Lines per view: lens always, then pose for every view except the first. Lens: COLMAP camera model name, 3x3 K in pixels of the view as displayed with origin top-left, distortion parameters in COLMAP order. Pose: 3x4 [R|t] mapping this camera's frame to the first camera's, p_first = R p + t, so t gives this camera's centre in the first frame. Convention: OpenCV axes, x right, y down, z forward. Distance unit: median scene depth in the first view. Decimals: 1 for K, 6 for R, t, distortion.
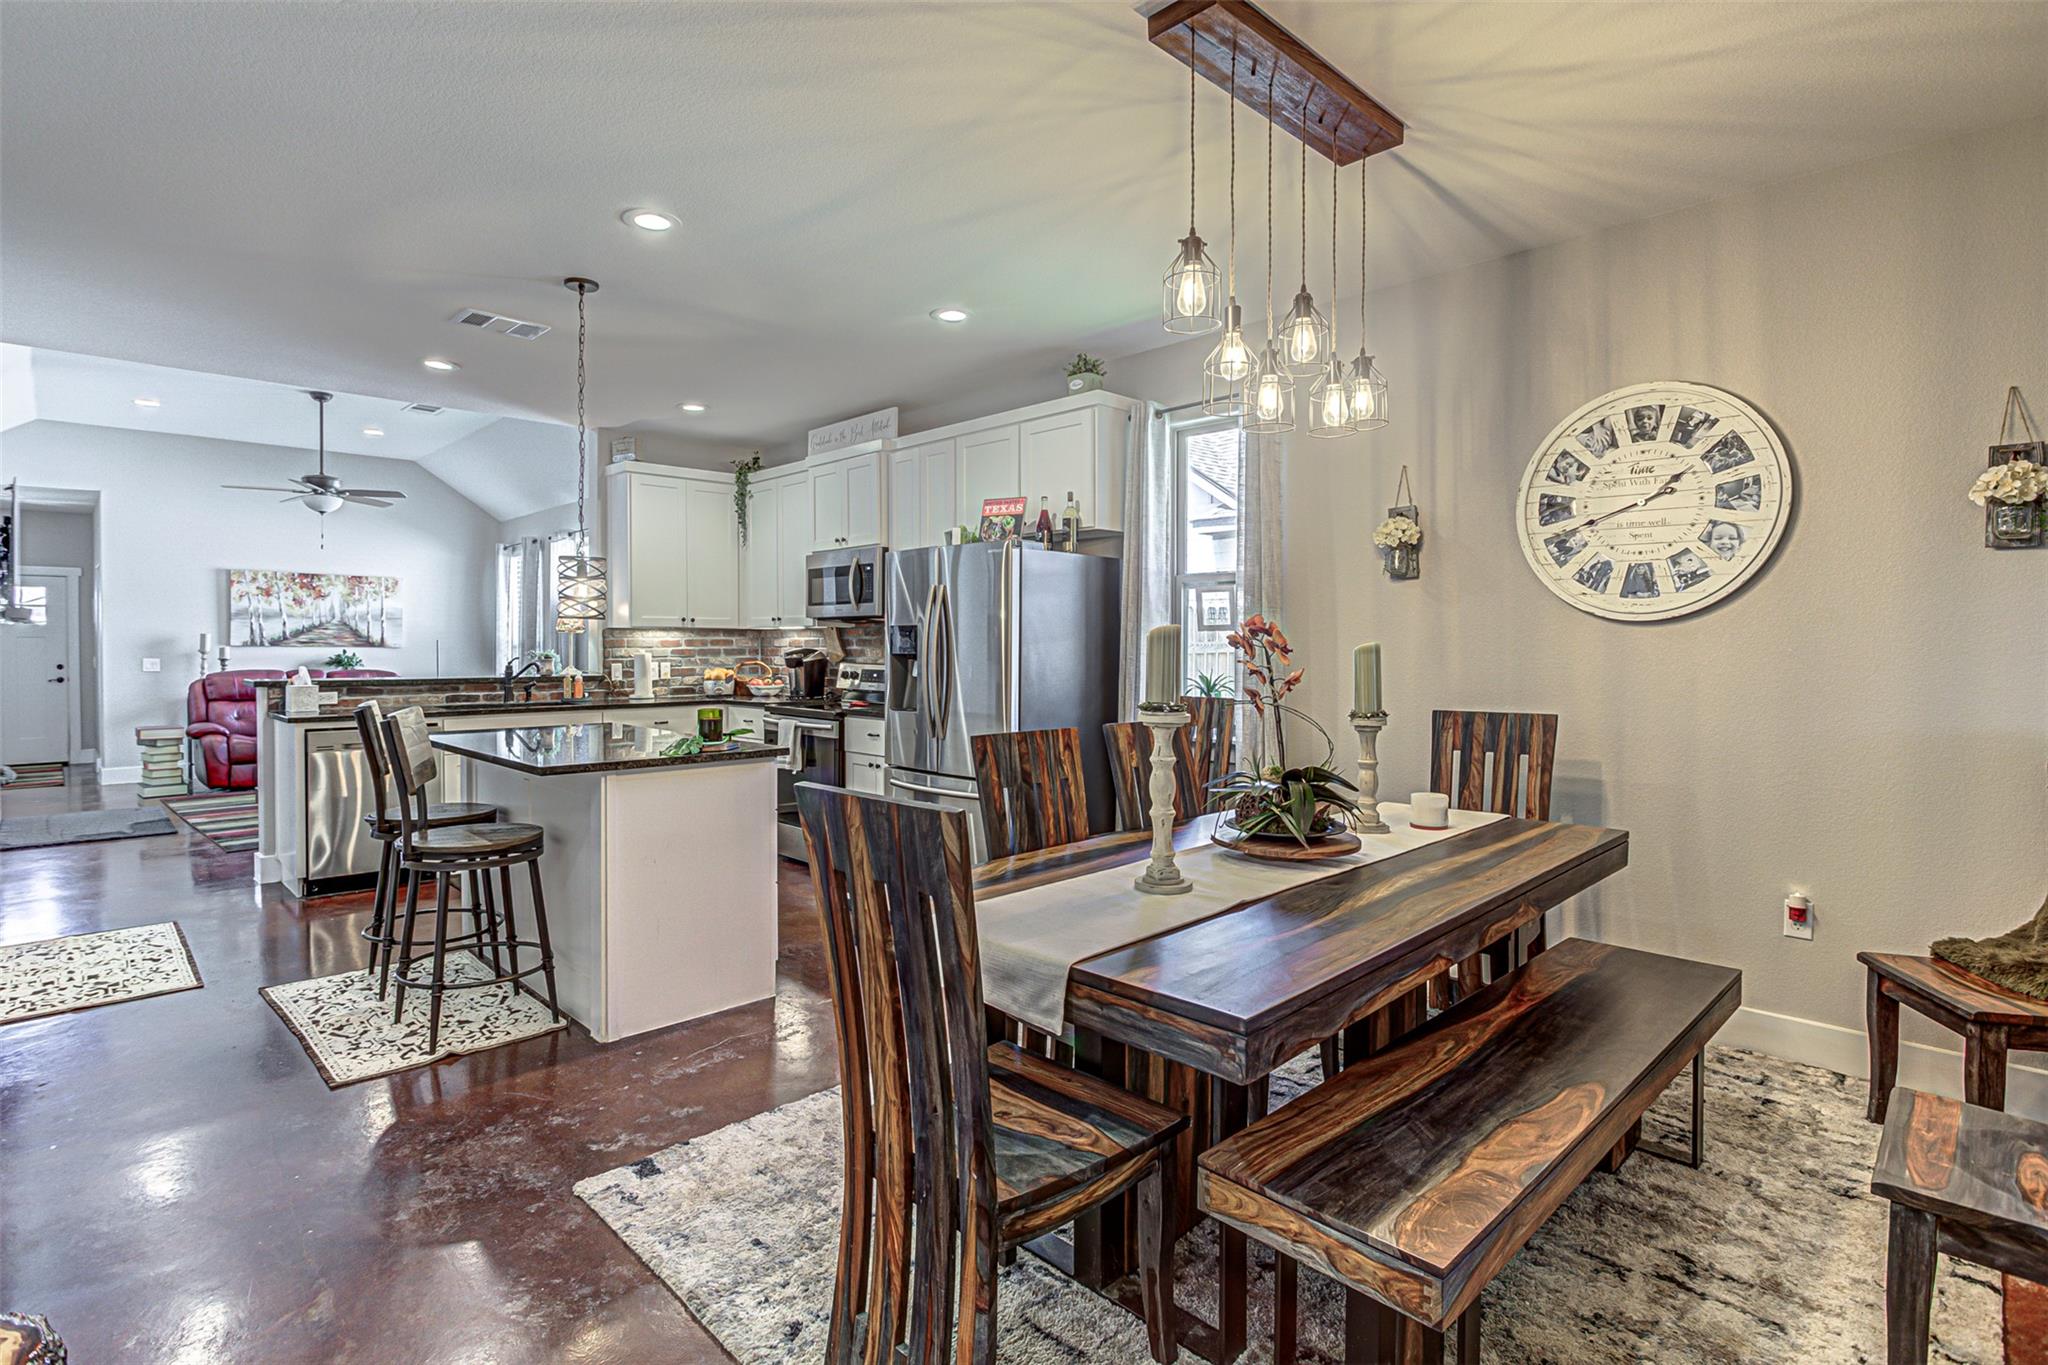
lens RADIAL K [[1021.6, 0, 1004.0], [0, 1021.6, 666.3], [0, 0, 1]] dist [-0.002658, -0.000048]
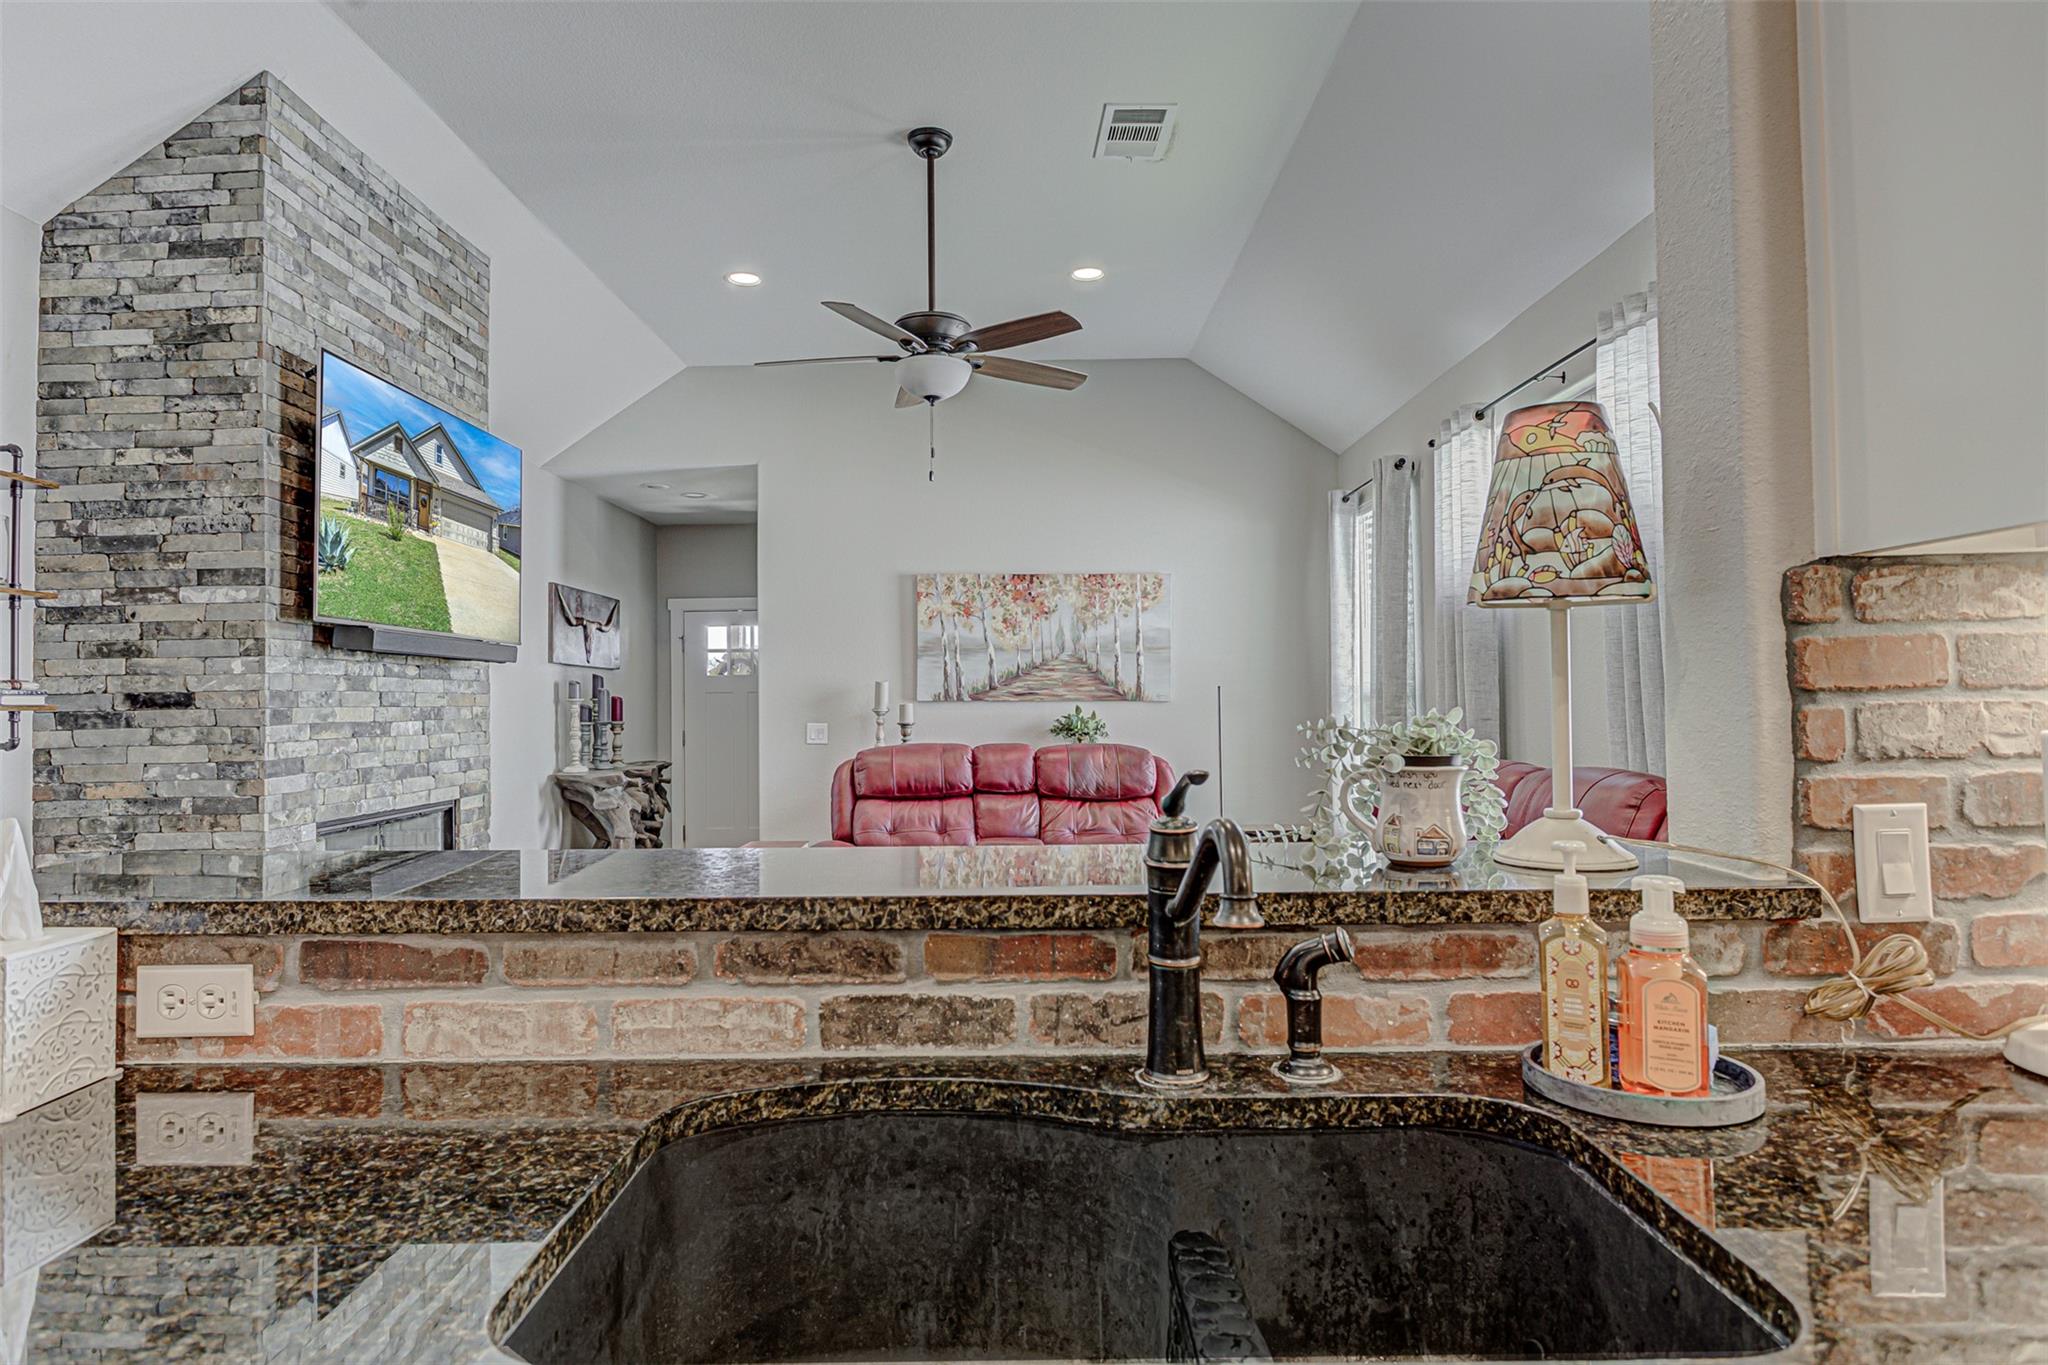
lens RADIAL K [[1185.4, 0, 1002.8], [0, 1185.4, 658.8], [0, 0, 1]] dist [0.000678, 0.001332]
pose [[0.719005, -0.034555, -0.694145, -0.331679], [-0.001396, 0.998689, -0.051161, -0.013184], [0.695003, 0.037754, 0.718015, 0.744423]]
